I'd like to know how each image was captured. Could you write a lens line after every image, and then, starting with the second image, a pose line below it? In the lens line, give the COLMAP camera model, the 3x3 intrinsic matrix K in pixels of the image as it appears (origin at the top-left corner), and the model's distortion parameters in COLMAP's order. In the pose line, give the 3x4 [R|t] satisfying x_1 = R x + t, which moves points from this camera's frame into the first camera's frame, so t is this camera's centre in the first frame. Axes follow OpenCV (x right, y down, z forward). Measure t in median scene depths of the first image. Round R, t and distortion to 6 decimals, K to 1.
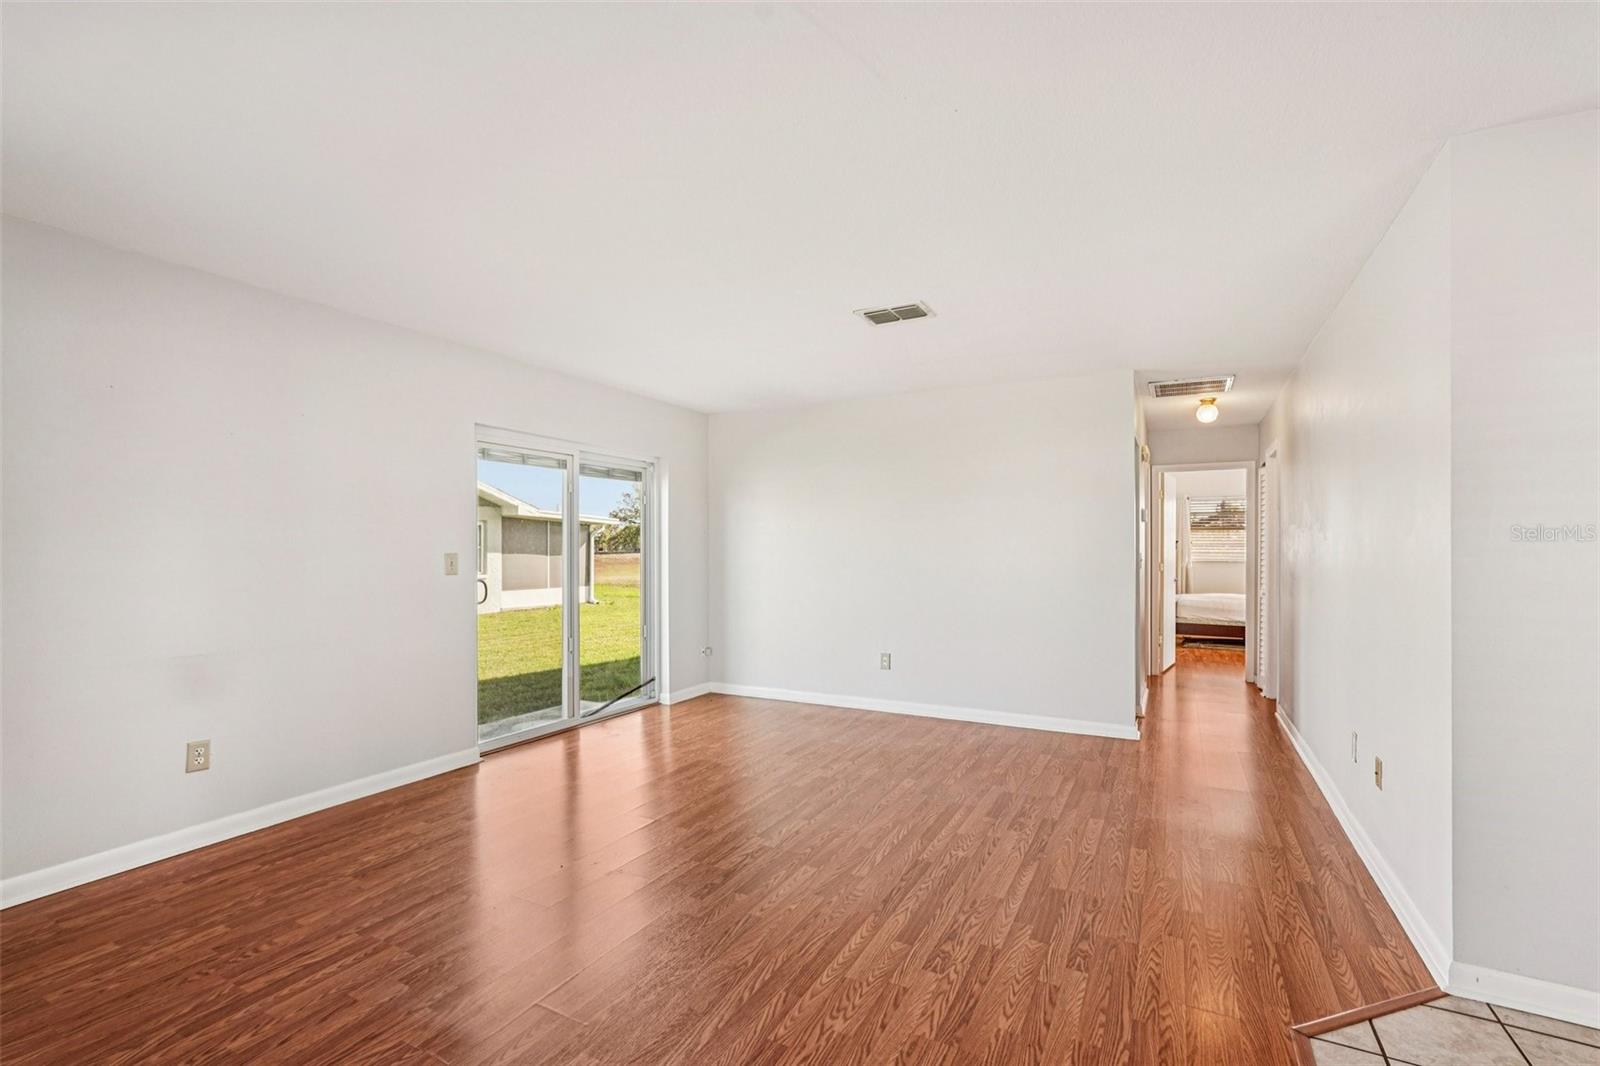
lens RADIAL K [[702.4, 0, 800.5], [0, 702.4, 561.9], [0, 0, 1]] dist [-0.009341, 0.004216]
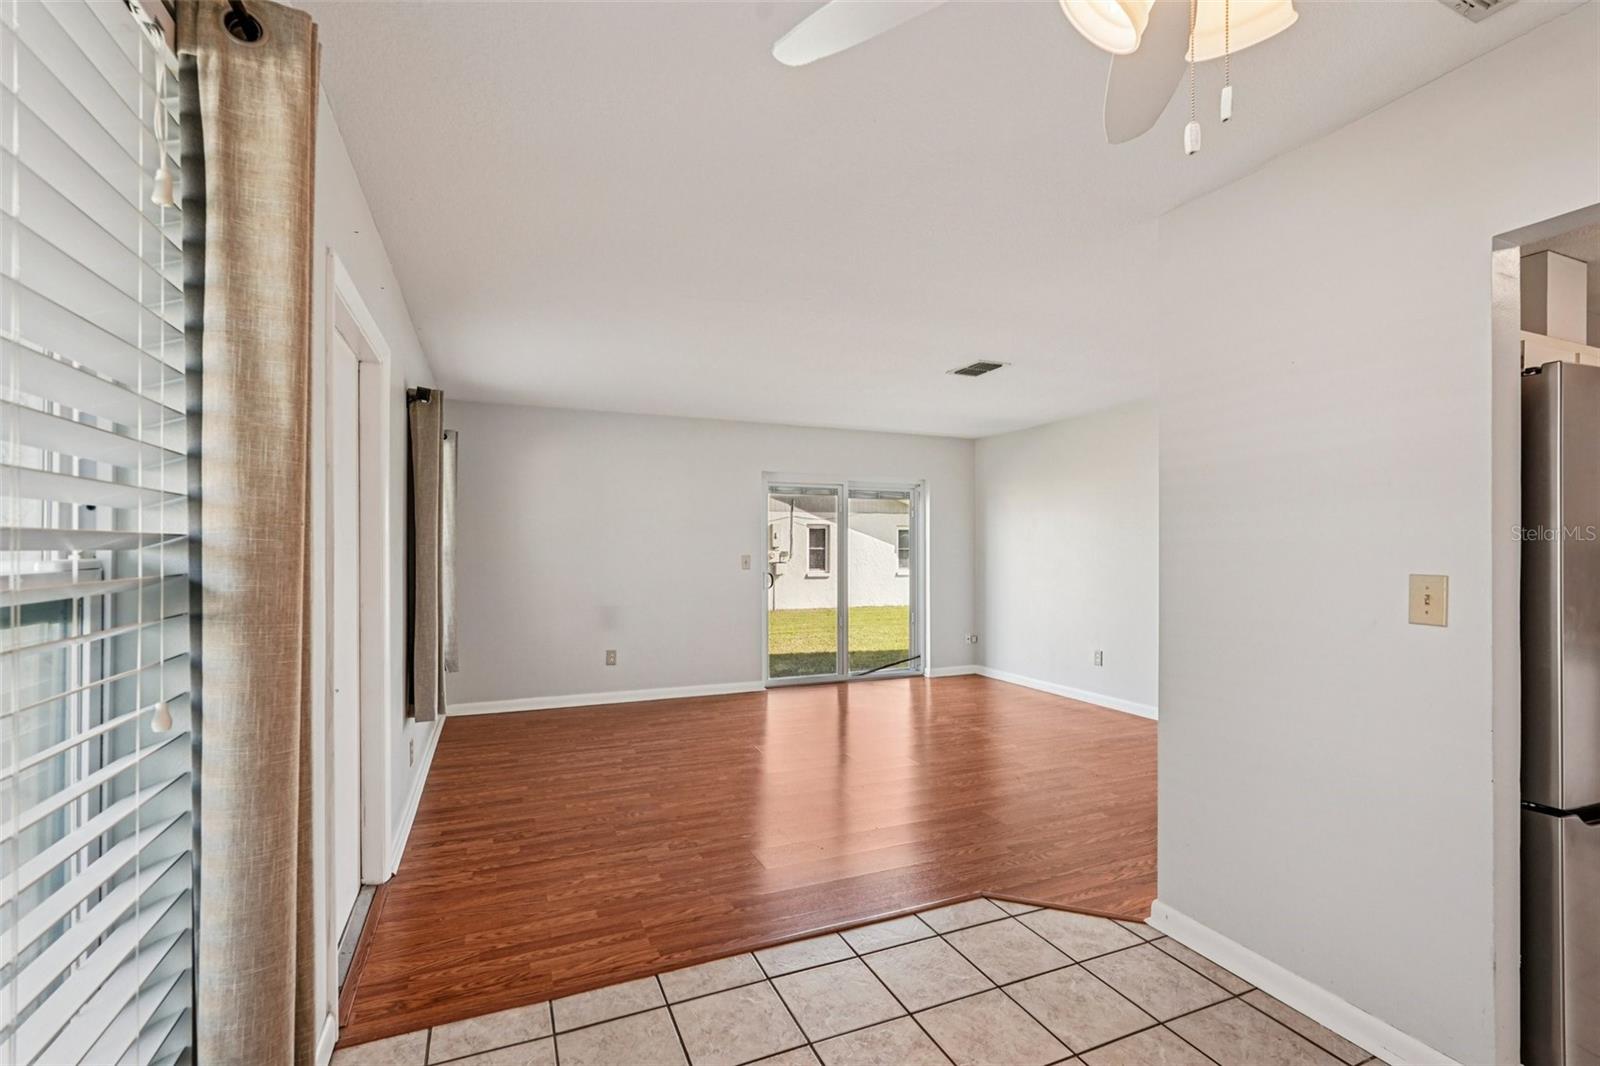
lens RADIAL K [[702.4, 0, 794.6], [0, 702.4, 549.0], [0, 0, 1]] dist [-0.009341, 0.004216]
pose [[0.773905, -0.001855, -0.633300, 0.571068], [-0.010910, 0.999808, -0.016260, -0.001993], [0.633208, 0.019493, 0.773736, -0.156097]]
